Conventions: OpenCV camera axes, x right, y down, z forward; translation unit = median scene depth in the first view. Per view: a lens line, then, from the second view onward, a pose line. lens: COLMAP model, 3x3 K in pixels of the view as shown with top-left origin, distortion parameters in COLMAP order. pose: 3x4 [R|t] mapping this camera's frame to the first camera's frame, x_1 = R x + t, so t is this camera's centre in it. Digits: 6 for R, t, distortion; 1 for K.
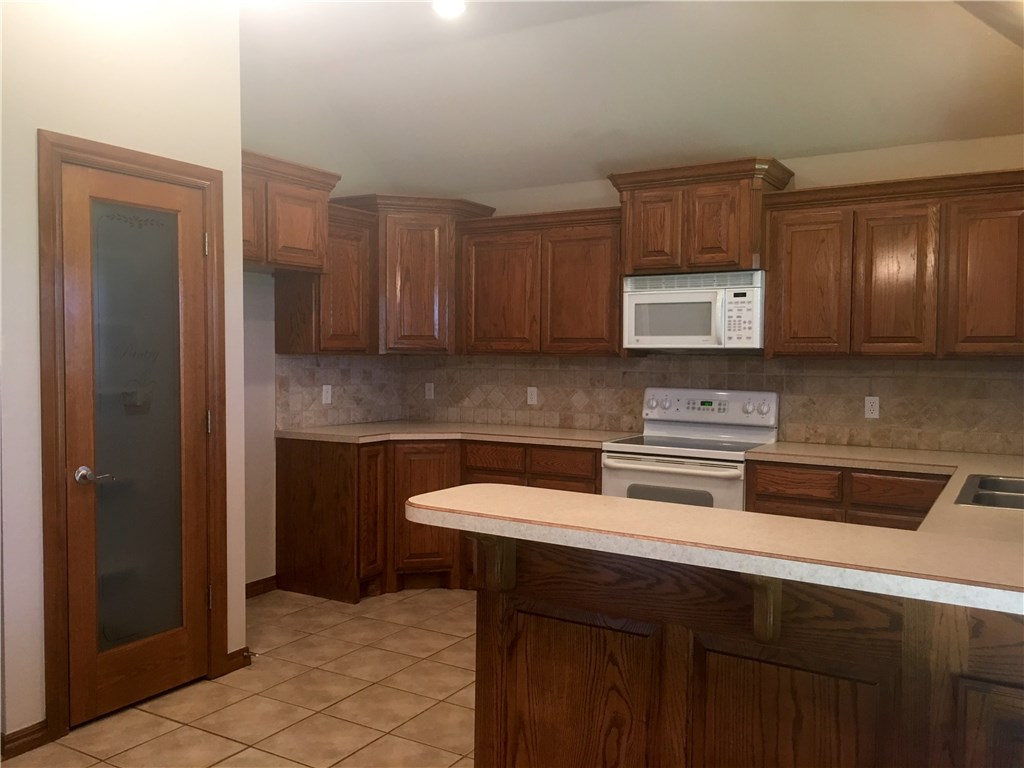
lens RADIAL K [[874.9, 0, 512.2], [0, 874.9, 389.3], [0, 0, 1]] dist [0.044106, -0.021644]
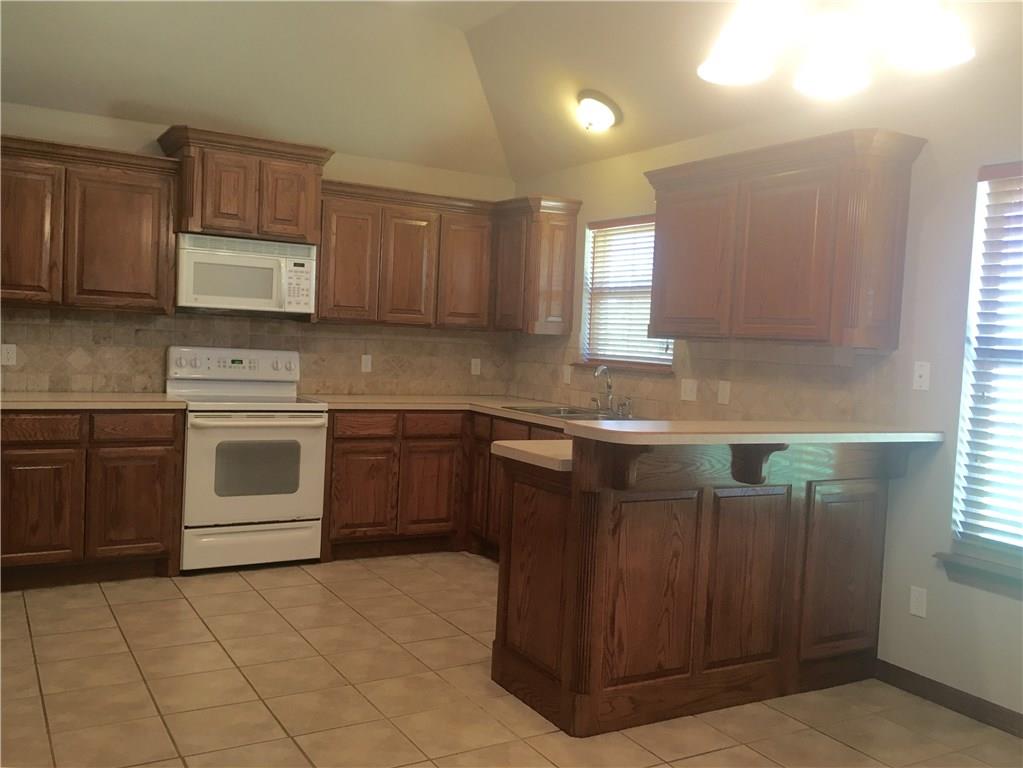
lens RADIAL K [[874.1, 0, 544.6], [0, 874.1, 388.4], [0, 0, 1]] dist [0.044106, -0.021644]
pose [[0.473261, -0.036338, 0.880173, -0.575399], [-0.006222, 0.998986, 0.044589, -0.001401], [-0.880901, -0.026579, 0.472555, 0.181939]]
